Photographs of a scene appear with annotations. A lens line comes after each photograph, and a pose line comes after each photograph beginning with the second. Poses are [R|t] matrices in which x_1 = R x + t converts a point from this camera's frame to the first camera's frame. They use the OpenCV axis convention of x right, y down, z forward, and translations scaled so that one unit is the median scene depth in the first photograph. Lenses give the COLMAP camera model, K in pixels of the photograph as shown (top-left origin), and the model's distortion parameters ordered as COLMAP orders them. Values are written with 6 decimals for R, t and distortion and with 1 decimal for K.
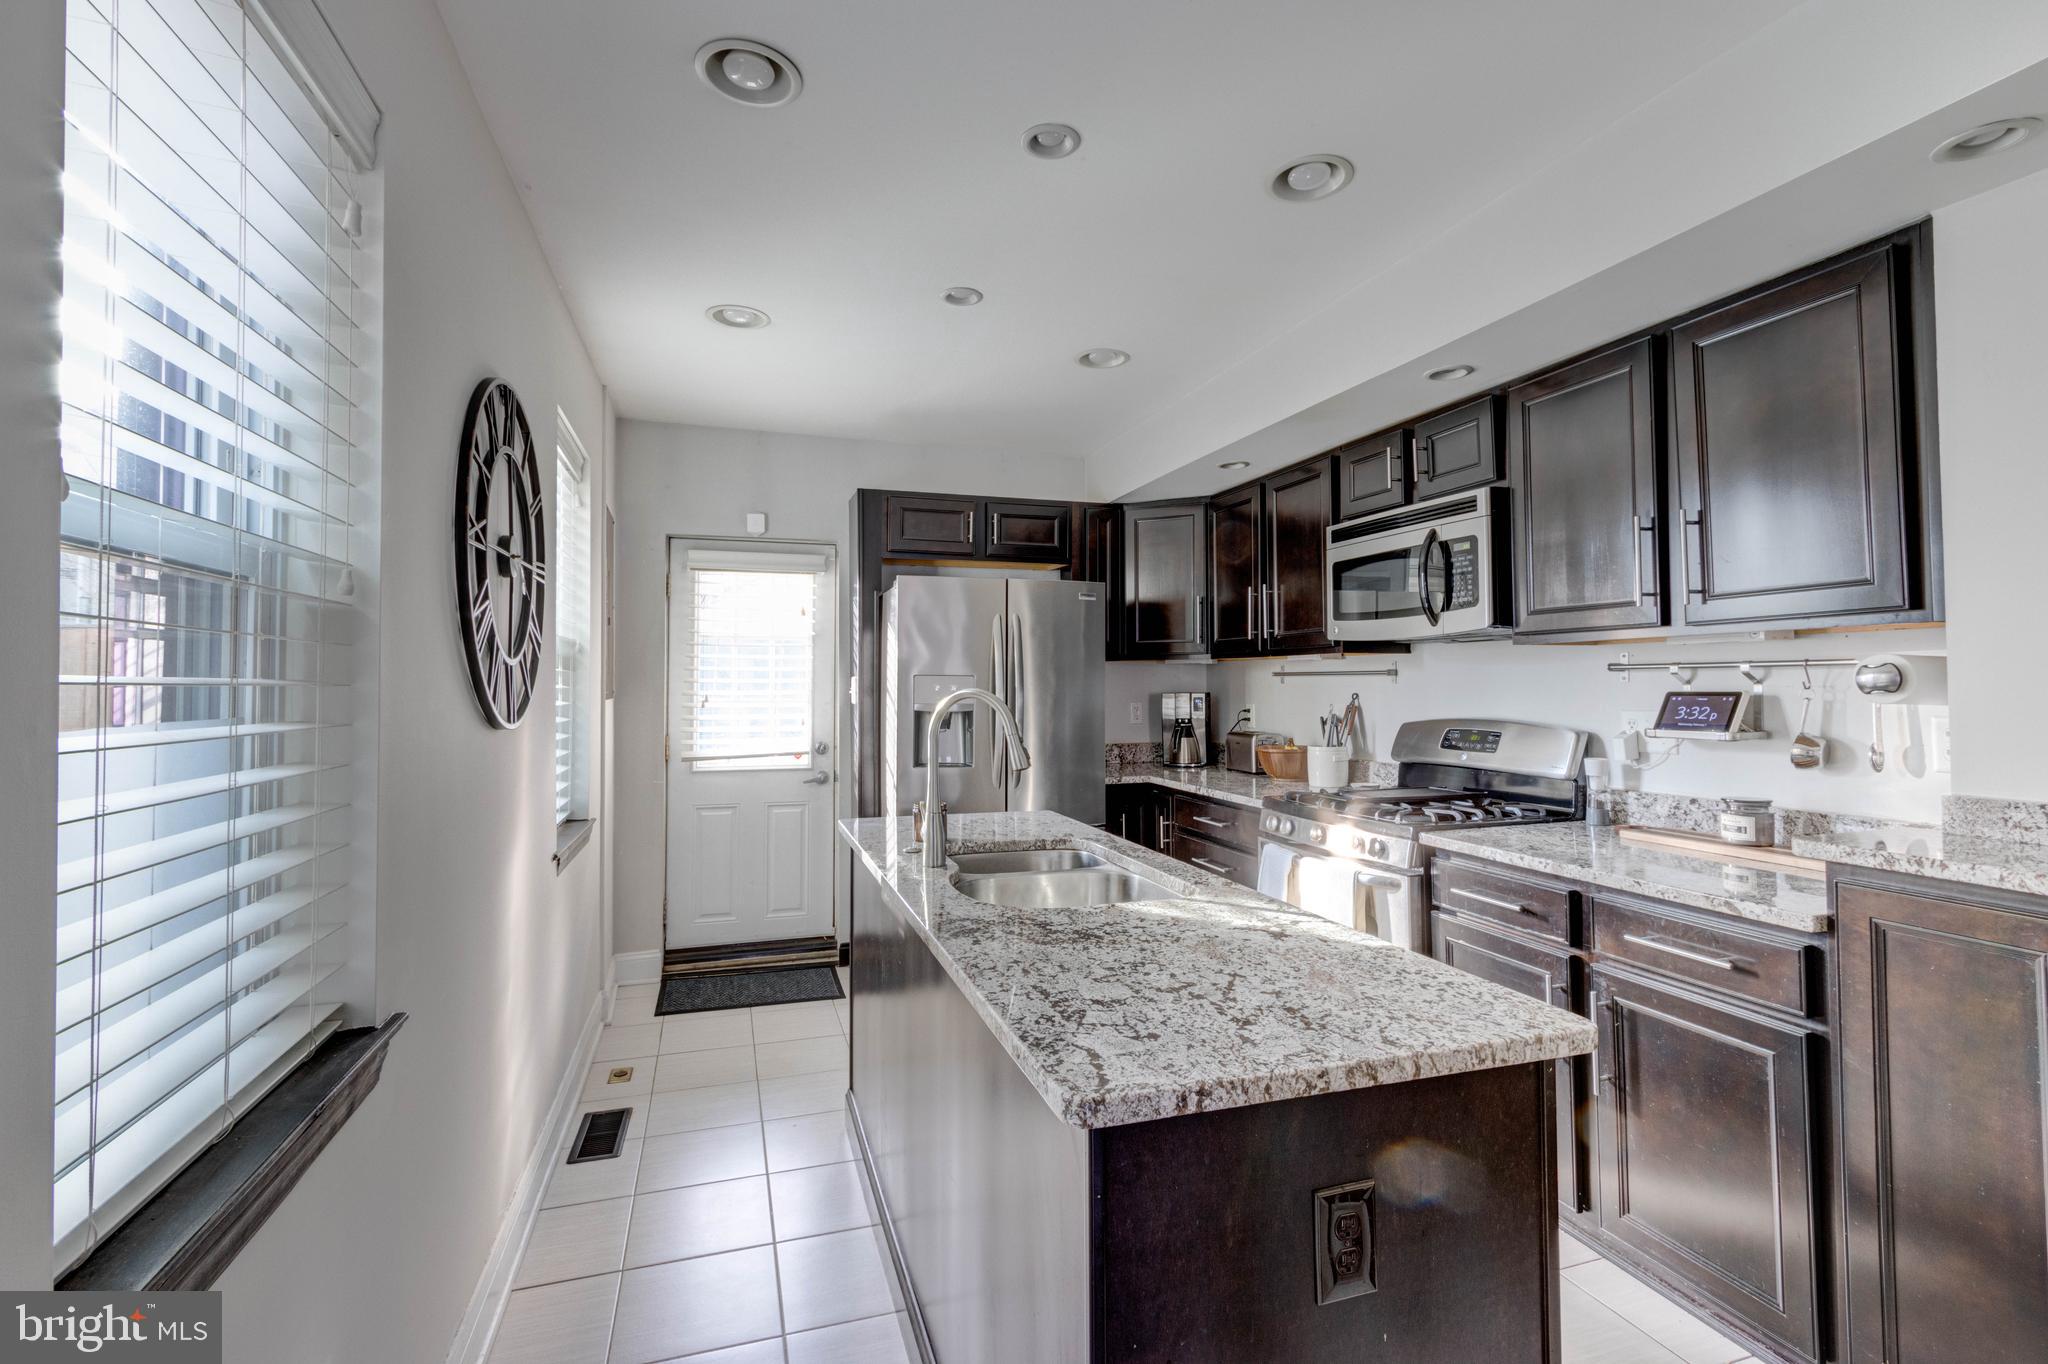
lens RADIAL K [[937.1, 0, 1023.4], [0, 937.1, 657.5], [0, 0, 1]] dist [0.004134, -0.000877]
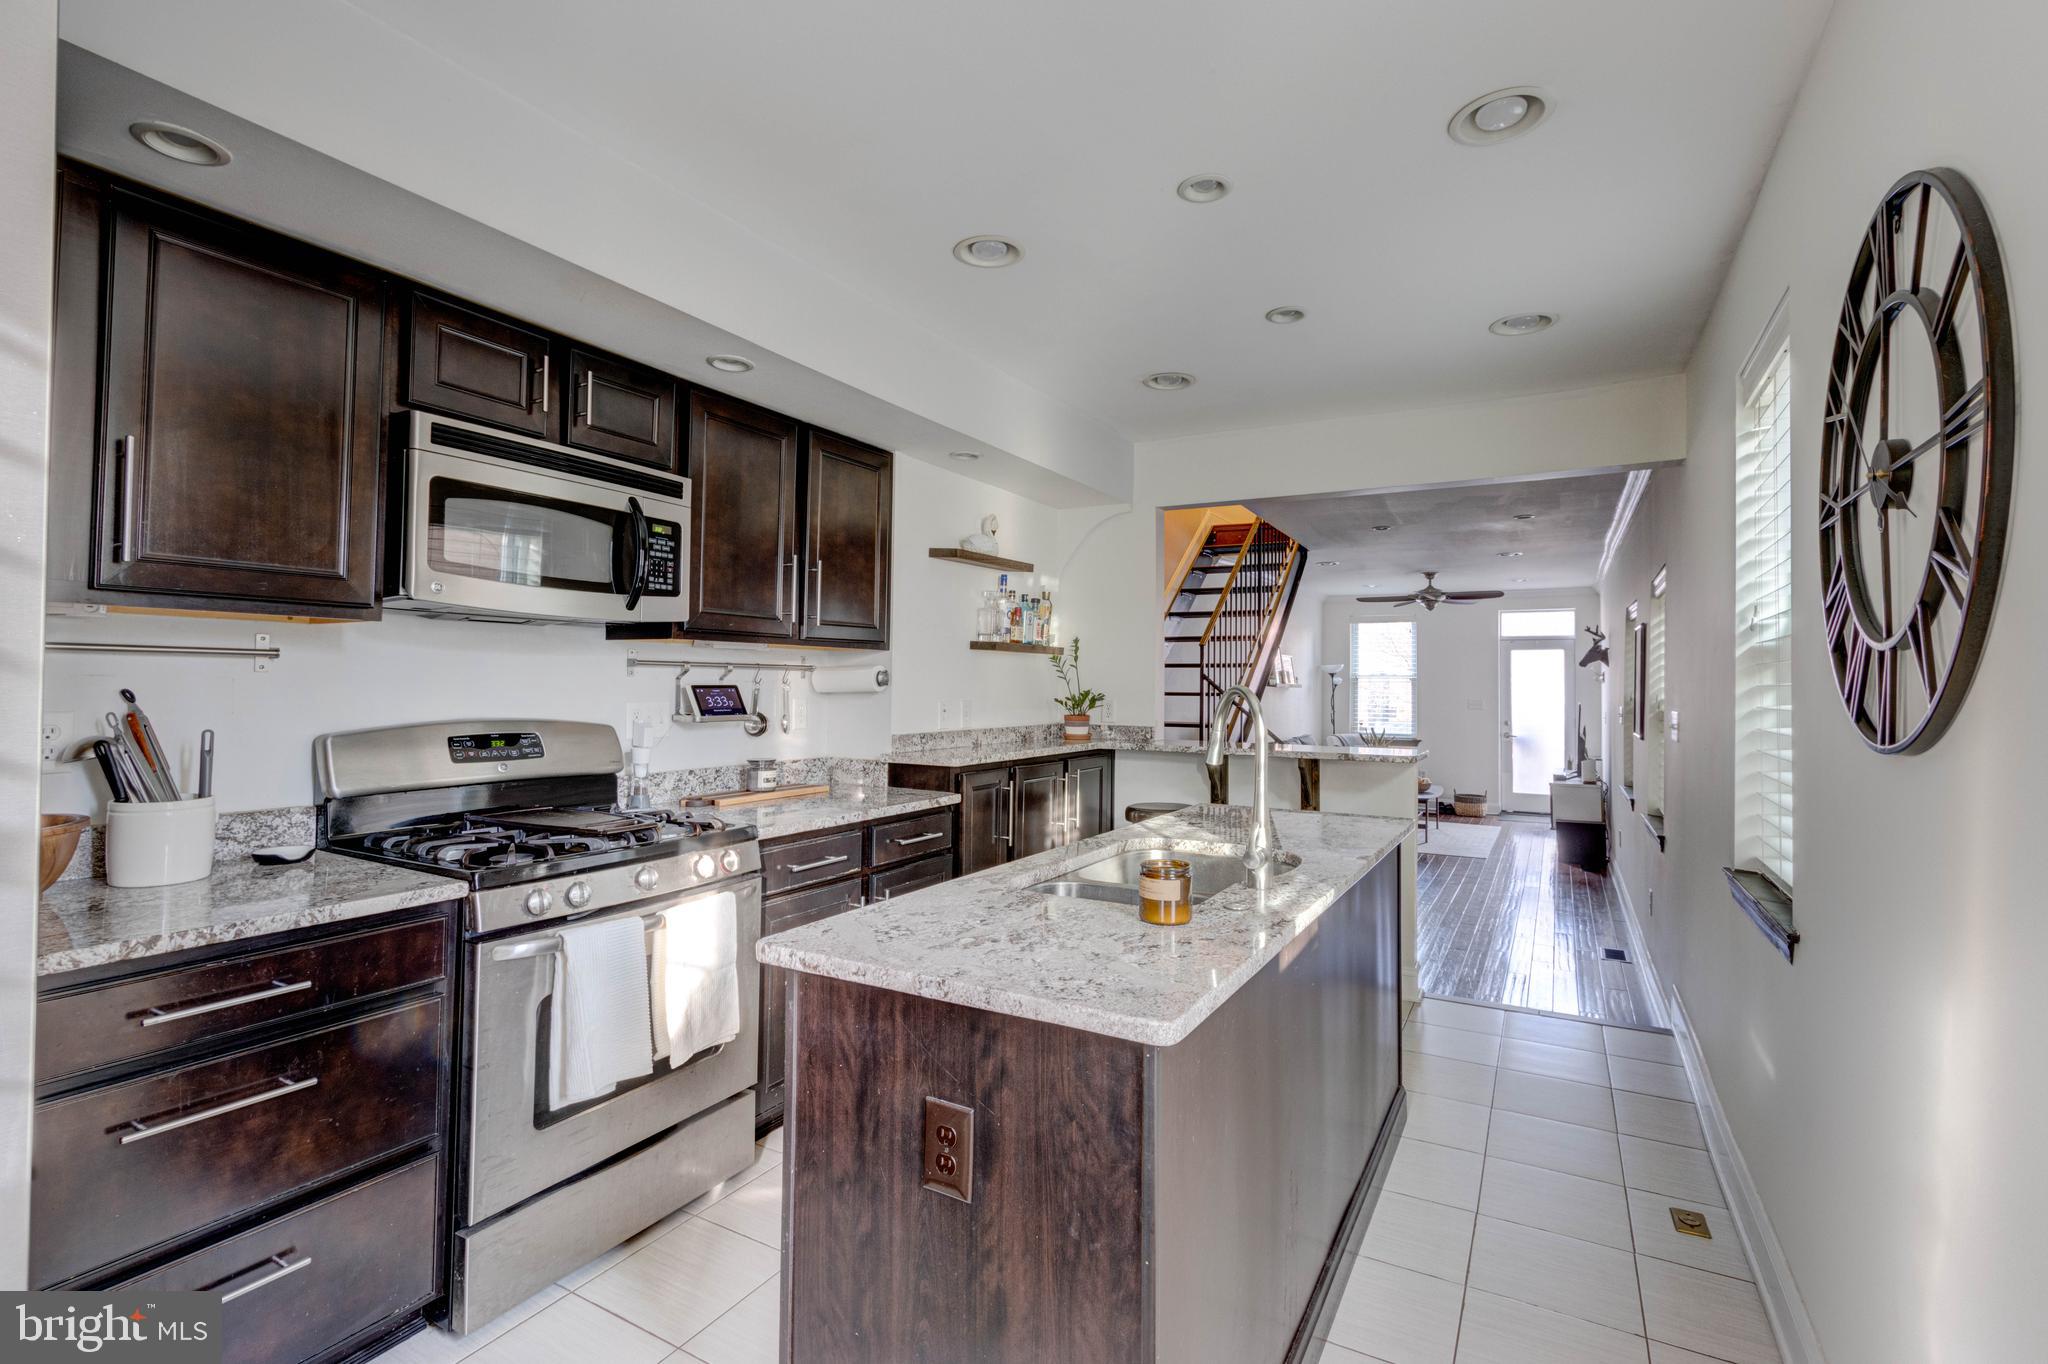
lens RADIAL K [[937.1, 0, 1023.4], [0, 937.1, 657.5], [0, 0, 1]] dist [0.004134, -0.000877]
pose [[-0.674159, 0.017769, 0.738372, -0.439326], [-0.028946, 0.998307, -0.050453, 0.042983], [-0.738019, -0.055387, -0.672503, 1.299383]]
